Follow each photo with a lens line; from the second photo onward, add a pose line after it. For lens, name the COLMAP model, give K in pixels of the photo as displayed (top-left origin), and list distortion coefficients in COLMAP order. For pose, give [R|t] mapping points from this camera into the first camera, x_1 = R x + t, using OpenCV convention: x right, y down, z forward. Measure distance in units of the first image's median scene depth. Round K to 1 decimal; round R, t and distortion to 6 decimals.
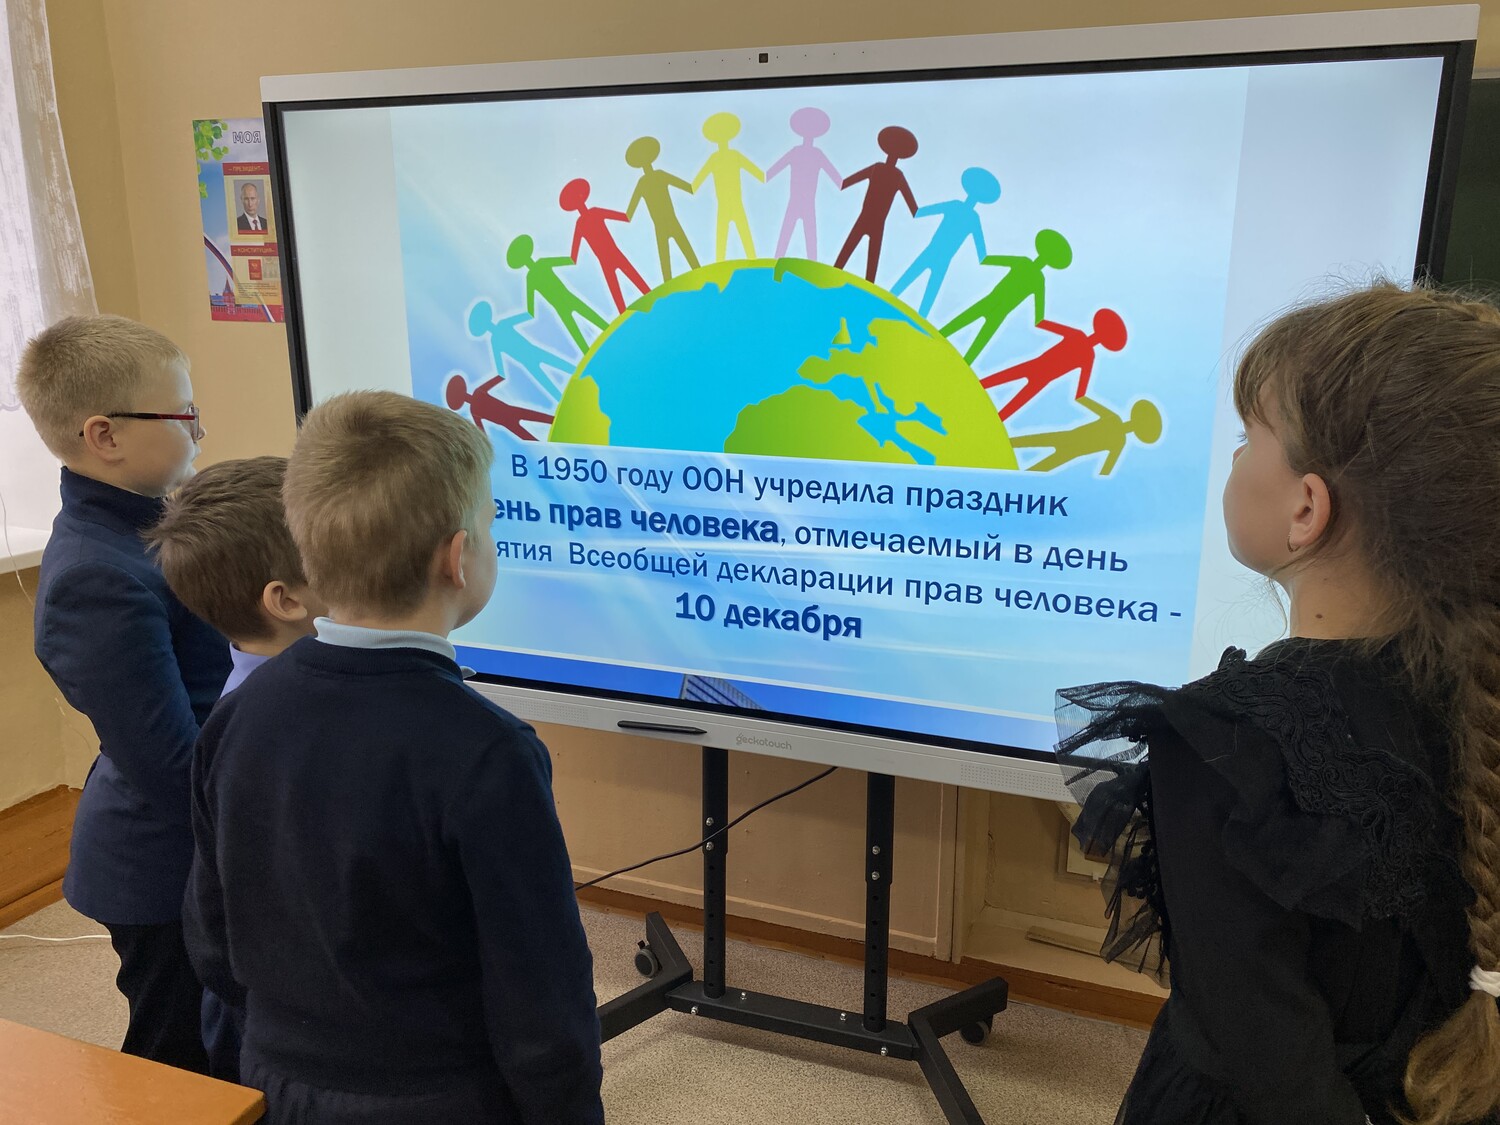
lens RADIAL K [[1178.3, 0, 757.1], [0, 1178.3, 554.9], [0, 0, 1]] dist [-0.015124, 0.010527]
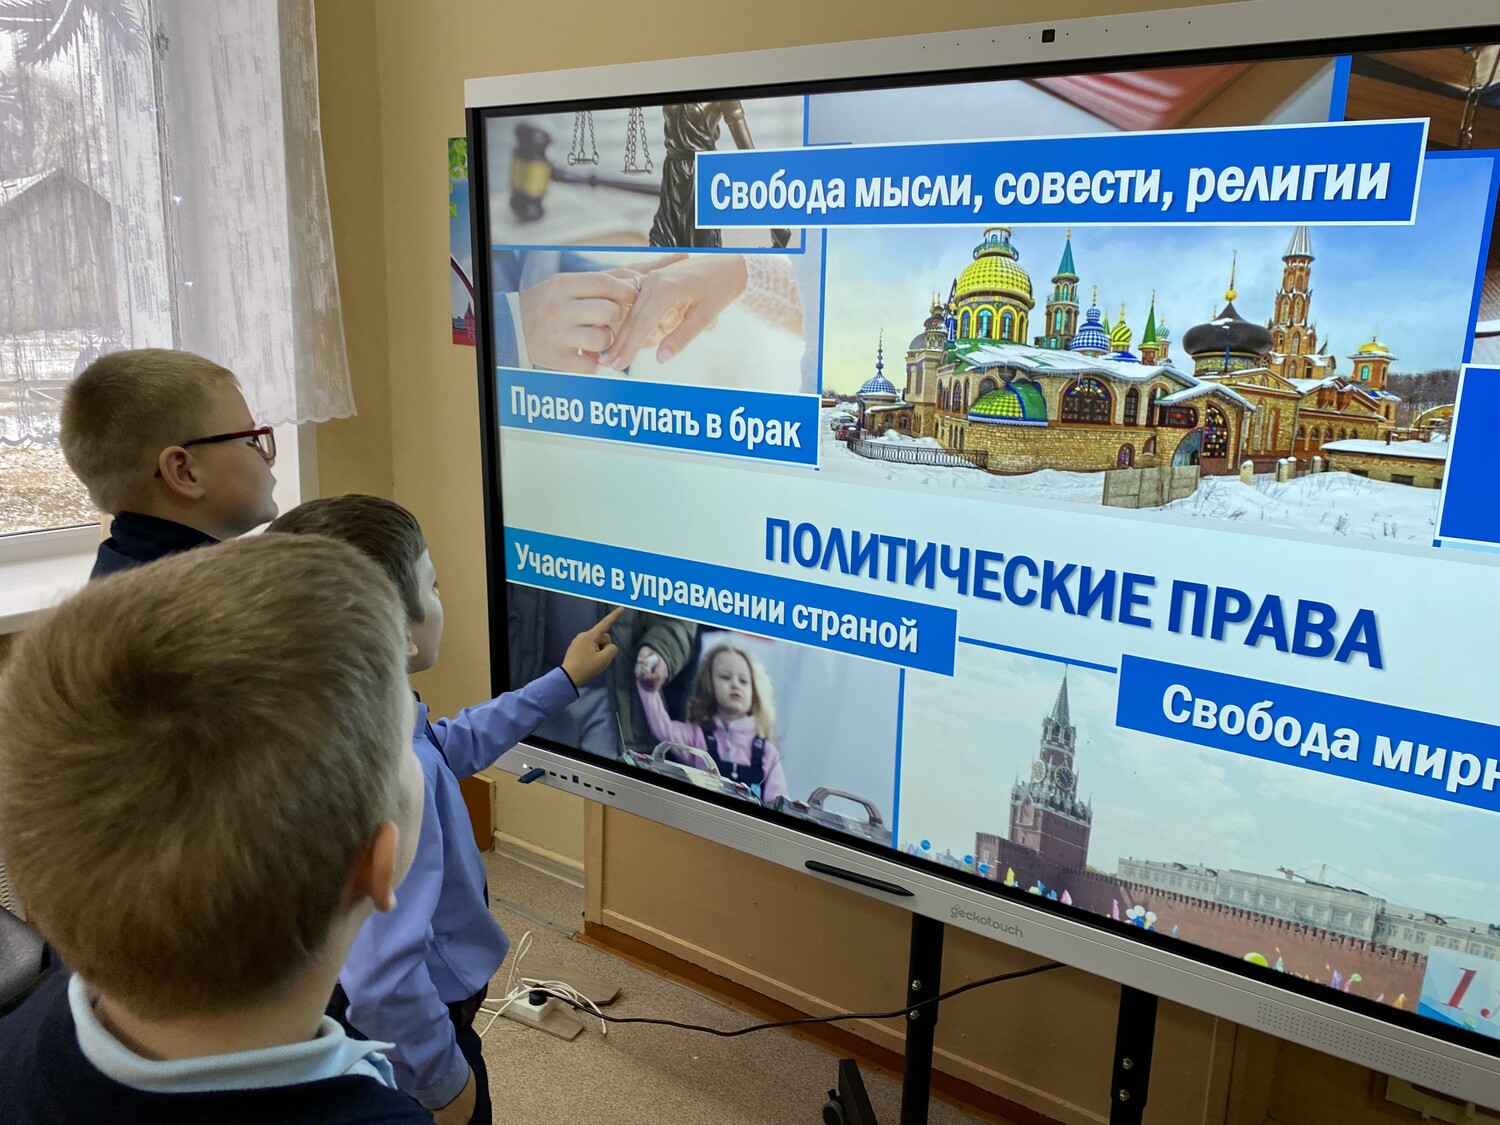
lens RADIAL K [[1178.3, 0, 754.5], [0, 1178.3, 552.4], [0, 0, 1]] dist [-0.015124, 0.010527]
pose [[0.969729, 0.076271, -0.231966, 0.013278], [-0.082282, 0.996475, -0.016332, -0.039152], [0.229903, 0.034924, 0.972587, 0.141444]]
